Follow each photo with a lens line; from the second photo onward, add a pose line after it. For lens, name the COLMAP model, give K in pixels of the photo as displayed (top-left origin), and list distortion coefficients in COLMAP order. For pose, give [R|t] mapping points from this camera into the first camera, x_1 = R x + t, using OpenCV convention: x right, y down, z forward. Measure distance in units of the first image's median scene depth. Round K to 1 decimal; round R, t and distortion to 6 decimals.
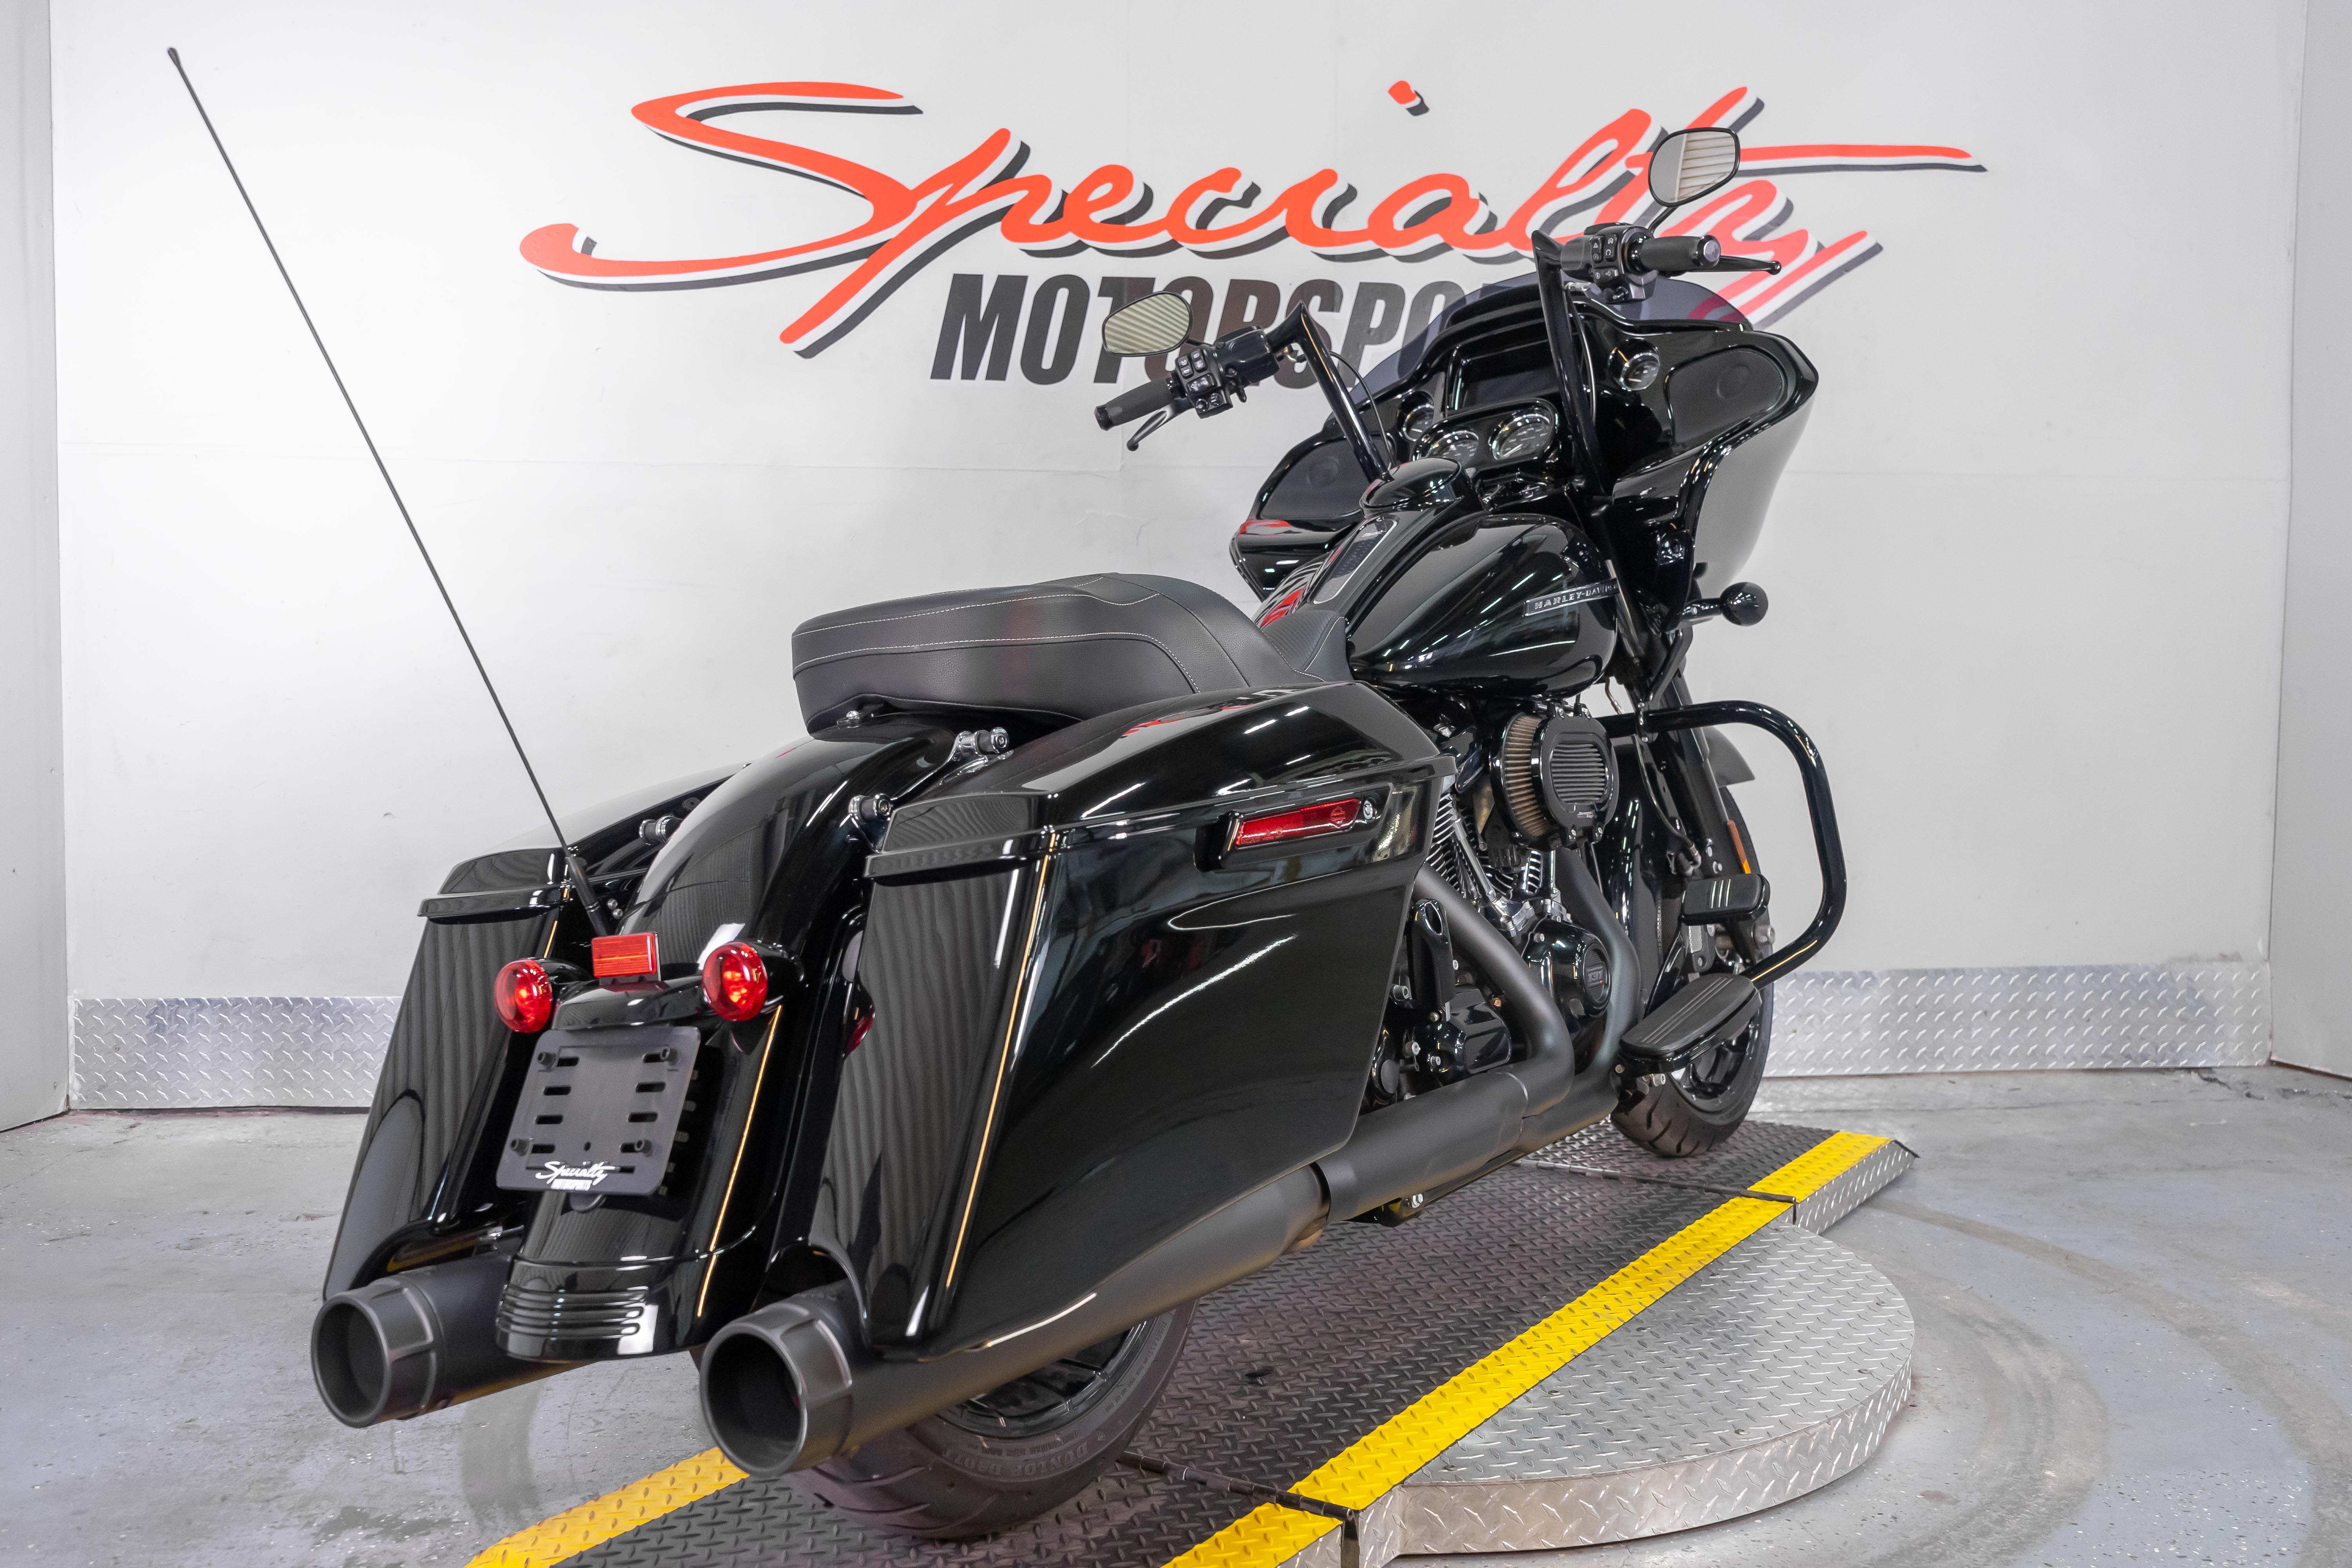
lens RADIAL K [[2220.4, 0, 1186.5], [0, 2220.4, 781.9], [0, 0, 1]] dist [0.005777, 0.000000]
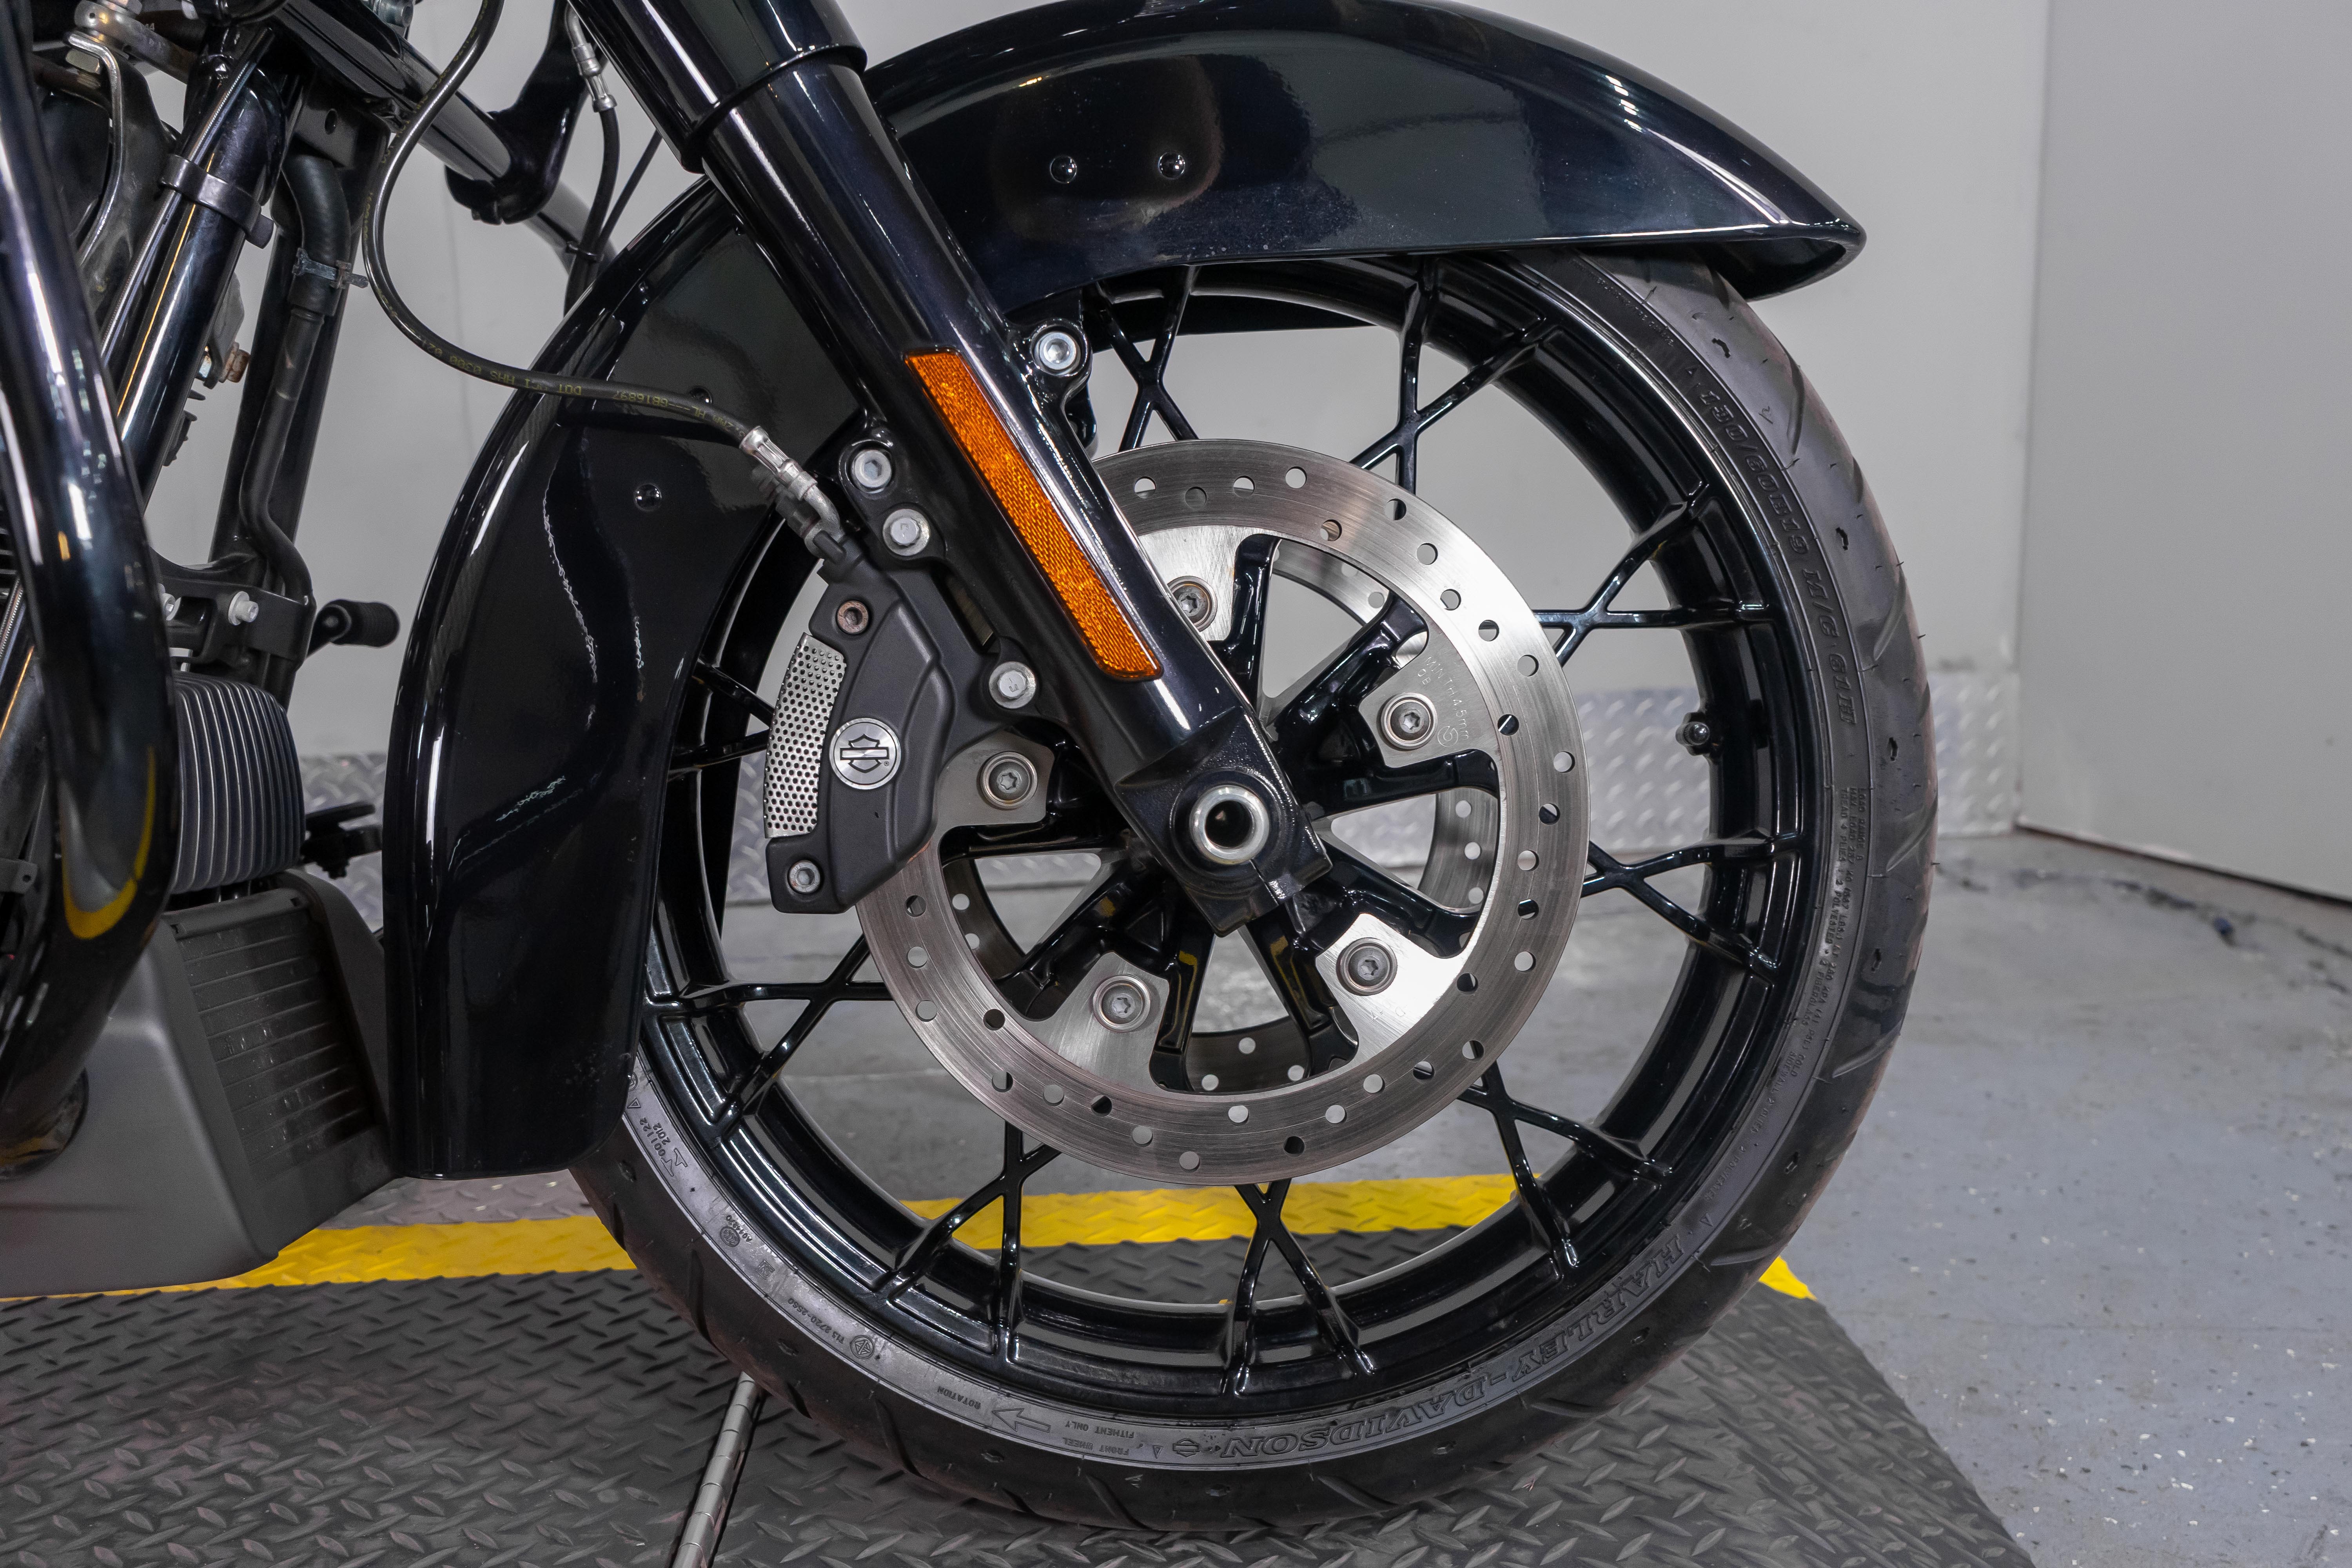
lens RADIAL K [[2091.2, 0, 1182.2], [0, 2091.2, 769.7], [0, 0, 1]] dist [-0.004074, 0.013392]
pose [[0.999603, -0.027933, -0.003679, 0.266176], [0.028163, 0.994353, 0.102316, 0.043857], [0.000800, -0.102379, 0.994745, 0.428297]]
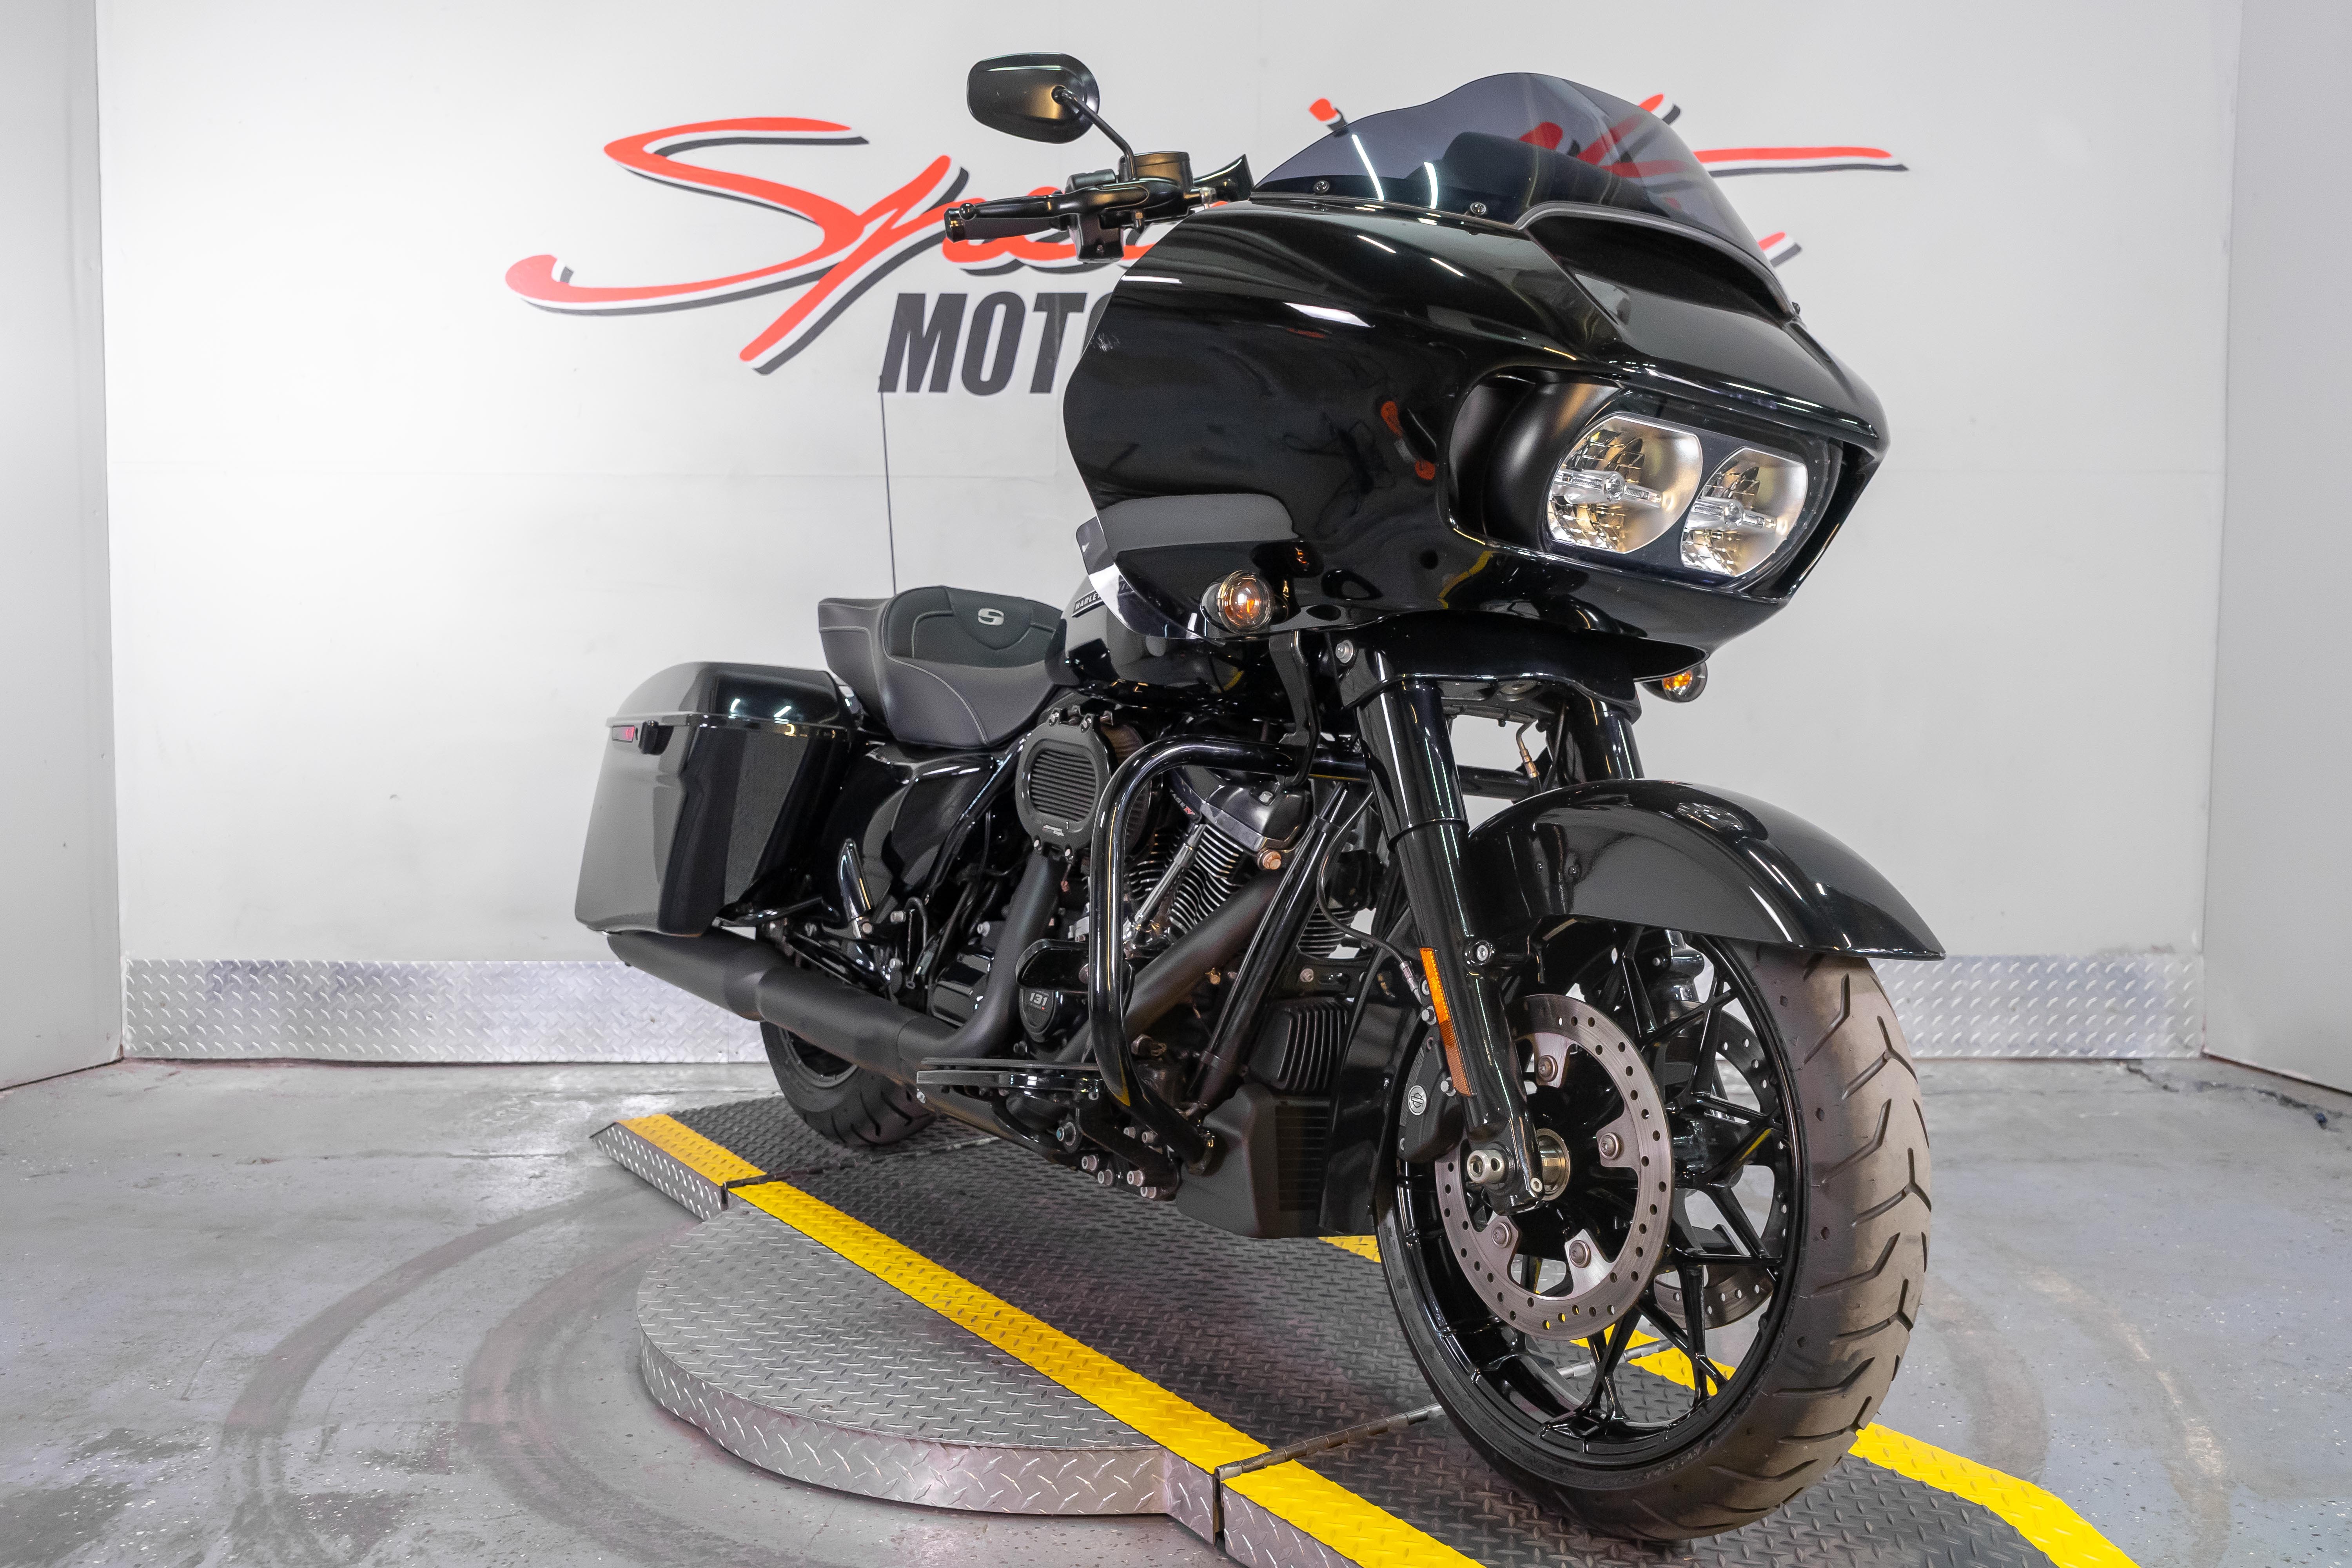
lens RADIAL K [[2091.2, 0, 1188.9], [0, 2091.2, 781.8], [0, 0, 1]] dist [-0.004074, 0.013392]
pose [[0.993601, 0.005390, -0.112817, 0.148456], [-0.004135, 0.999927, 0.011354, -0.005976], [0.112870, -0.010815, 0.993551, 0.014744]]
